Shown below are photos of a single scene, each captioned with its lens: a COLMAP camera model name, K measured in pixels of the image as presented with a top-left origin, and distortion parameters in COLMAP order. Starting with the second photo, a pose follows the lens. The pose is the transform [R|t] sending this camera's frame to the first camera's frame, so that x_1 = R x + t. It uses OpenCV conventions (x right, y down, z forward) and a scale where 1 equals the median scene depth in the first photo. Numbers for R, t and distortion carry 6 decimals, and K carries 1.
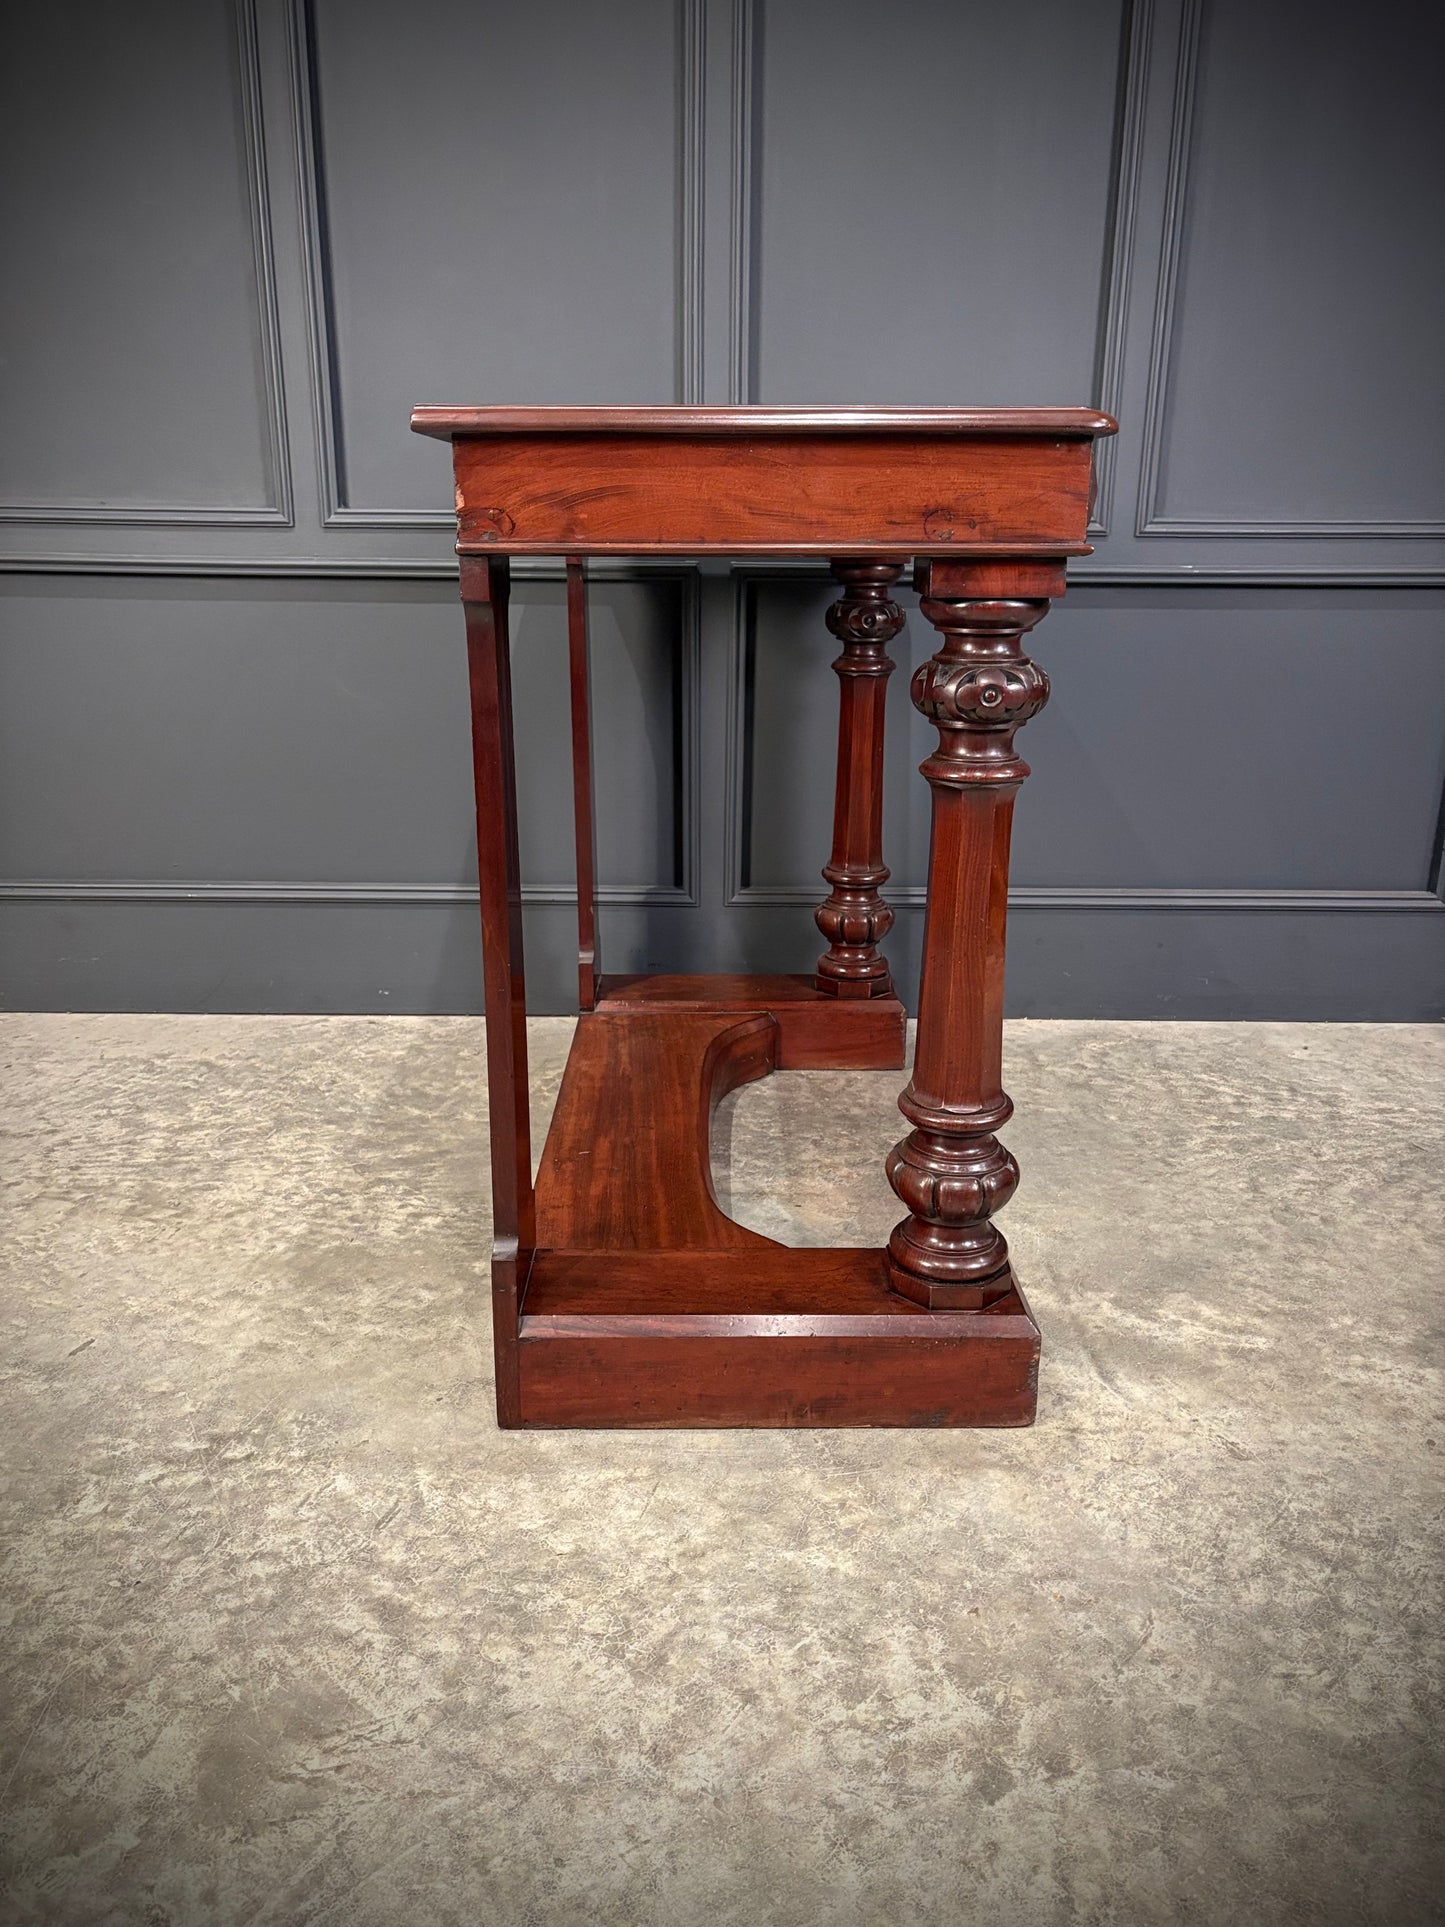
lens RADIAL K [[1433.1, 0, 728.4], [0, 1433.1, 952.7], [0, 0, 1]] dist [0.022016, -0.027021]
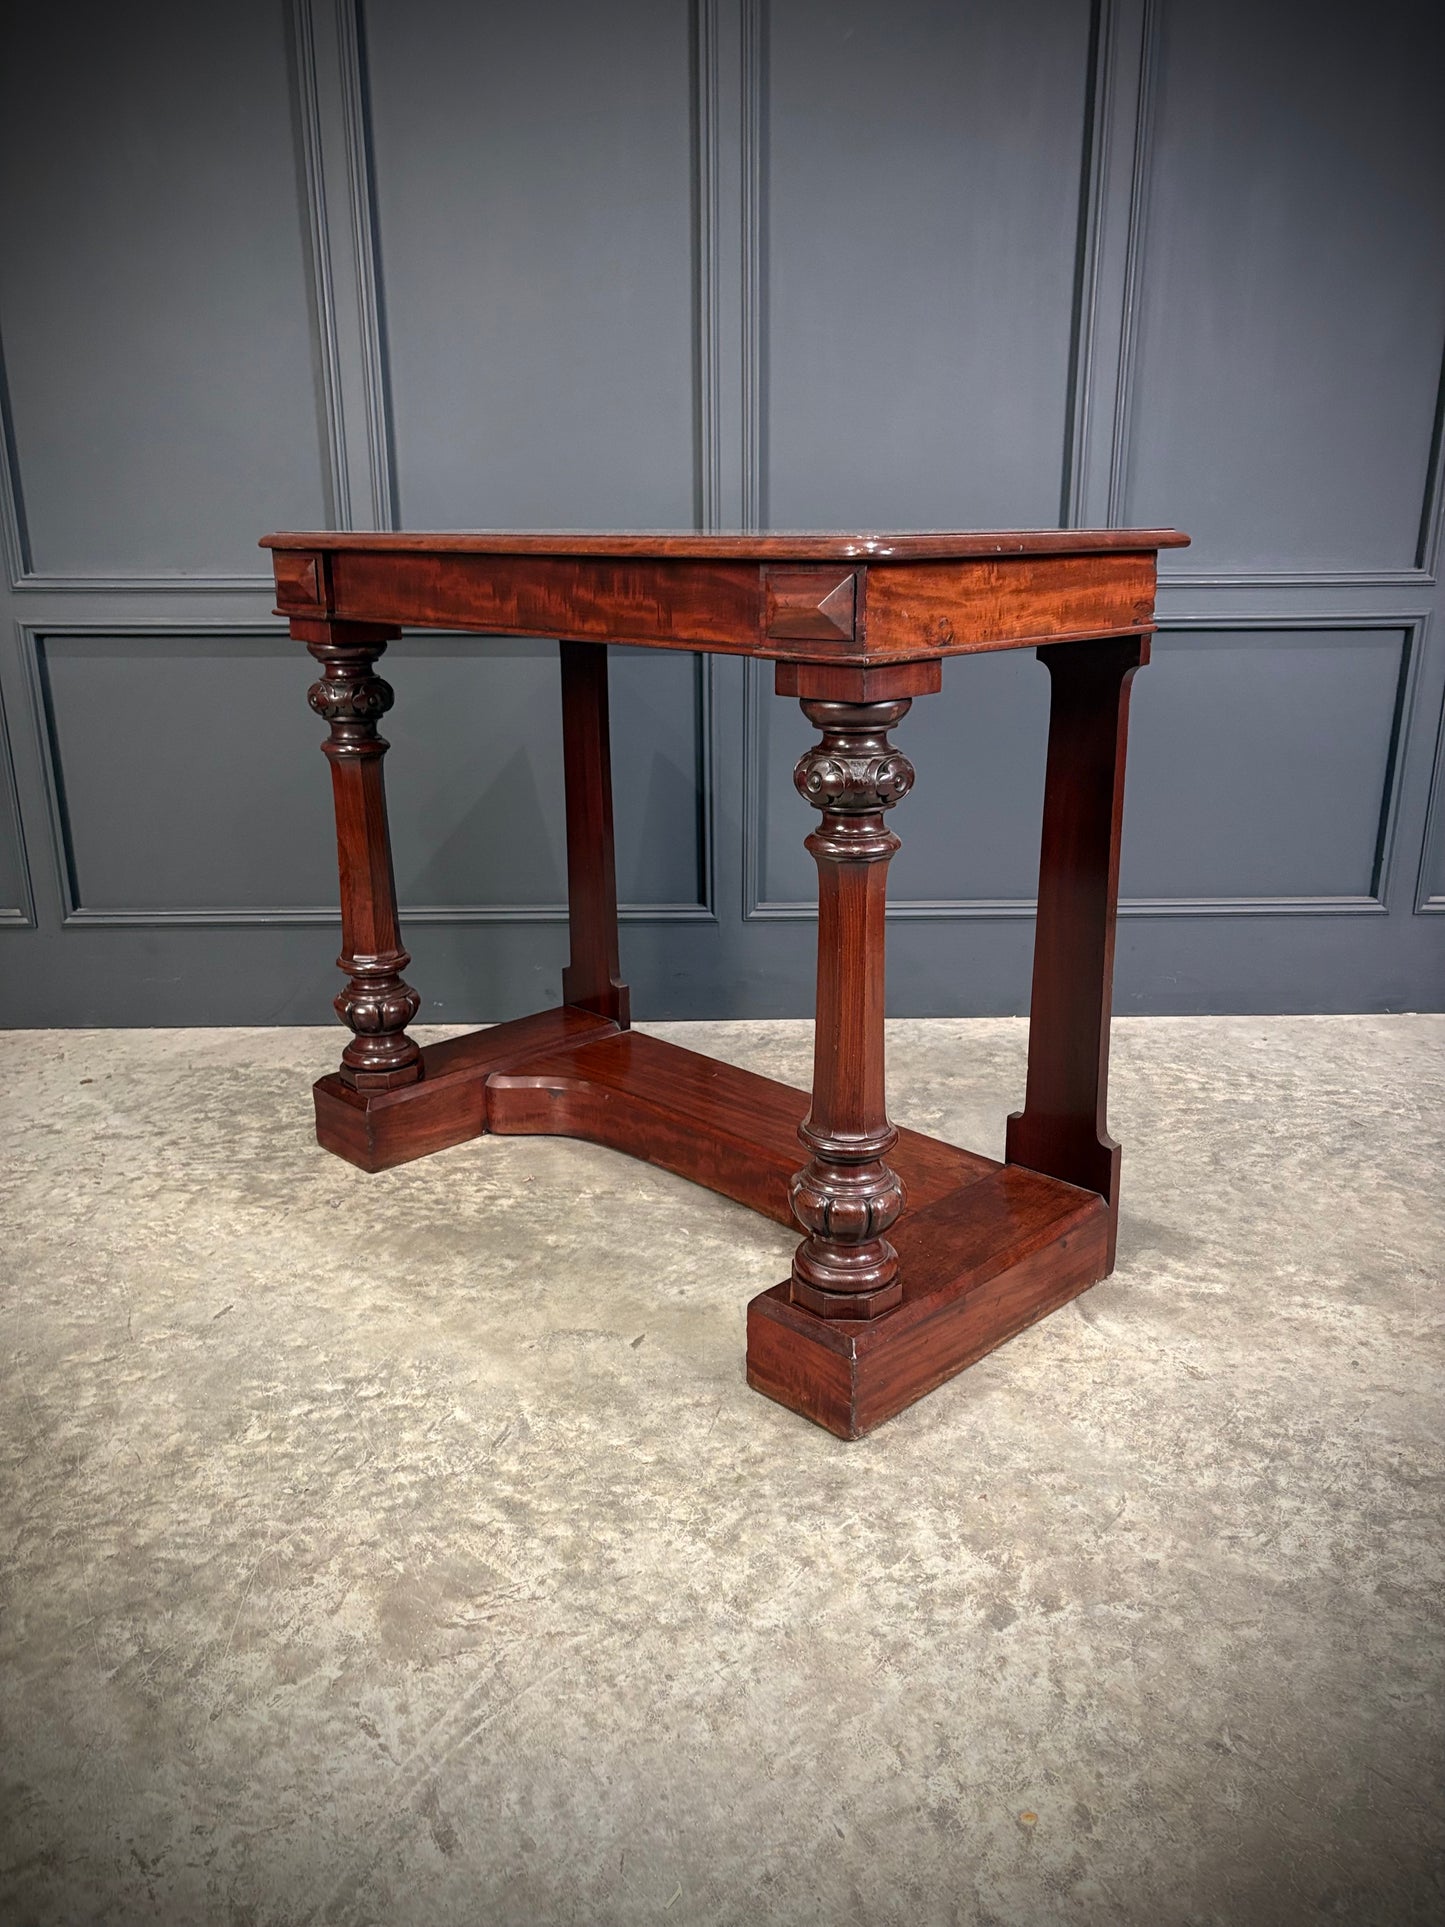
lens RADIAL K [[1433.1, 0, 731.9], [0, 1433.1, 967.5], [0, 0, 1]] dist [0.022016, -0.027021]
pose [[0.999769, -0.018161, 0.011478, -0.040693], [0.018040, 0.999781, 0.010603, -0.013528], [-0.011668, -0.010393, 0.999878, -0.184106]]
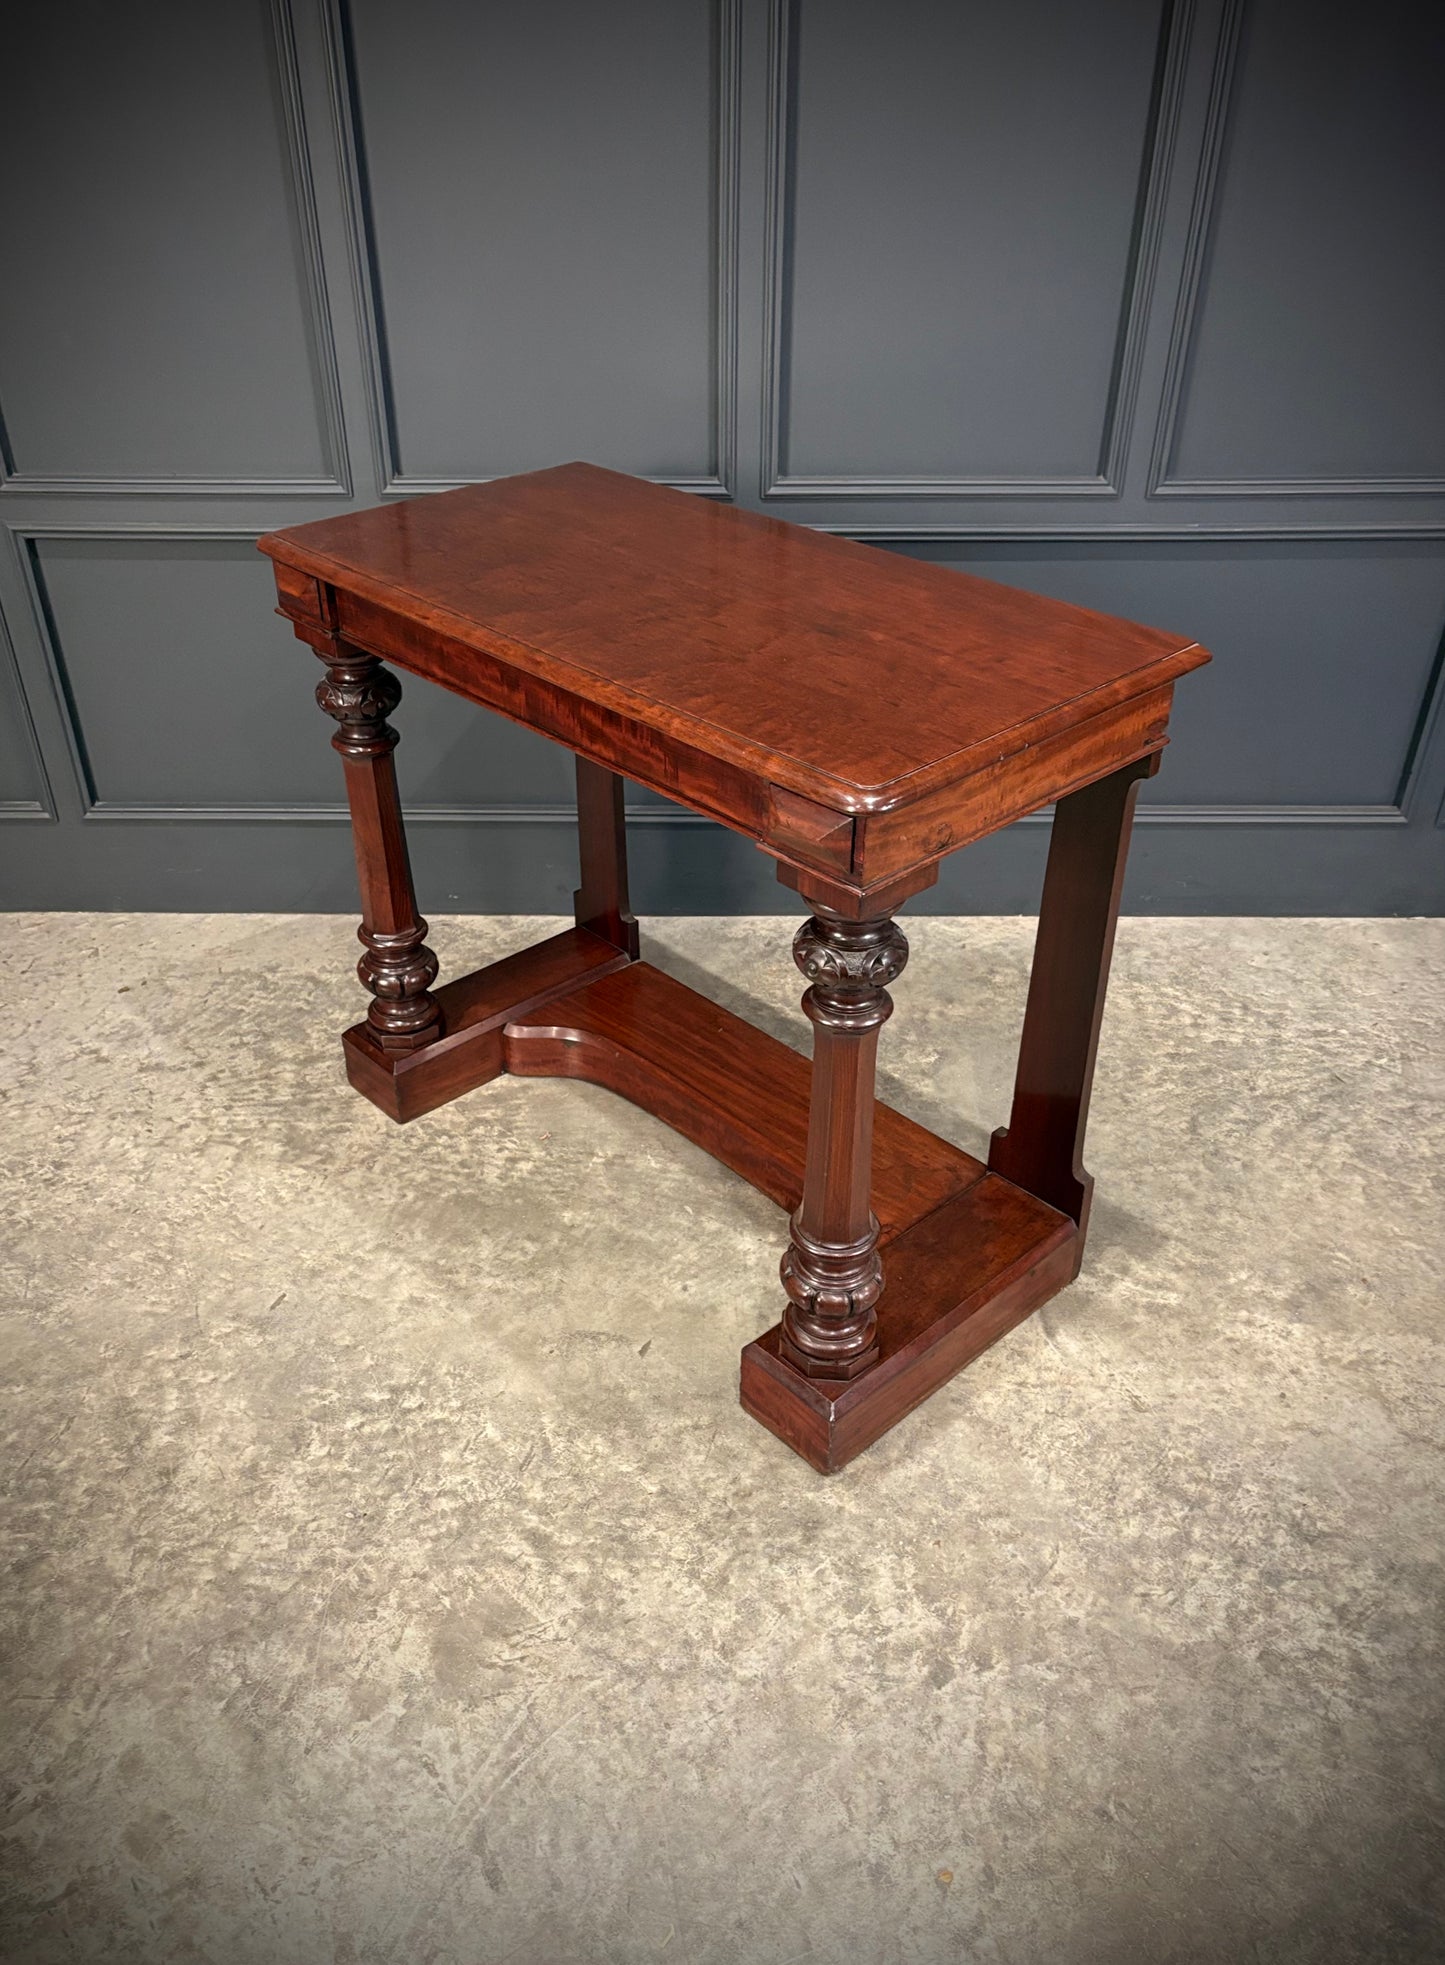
lens RADIAL K [[1481.1, 0, 699.9], [0, 1481.1, 970.5], [0, 0, 1]] dist [0.014864, -0.018057]
pose [[0.999681, 0.000086, -0.025261, -0.024938], [0.007202, 0.957520, 0.288278, -0.415940], [0.024213, -0.288368, 0.957213, -0.219319]]
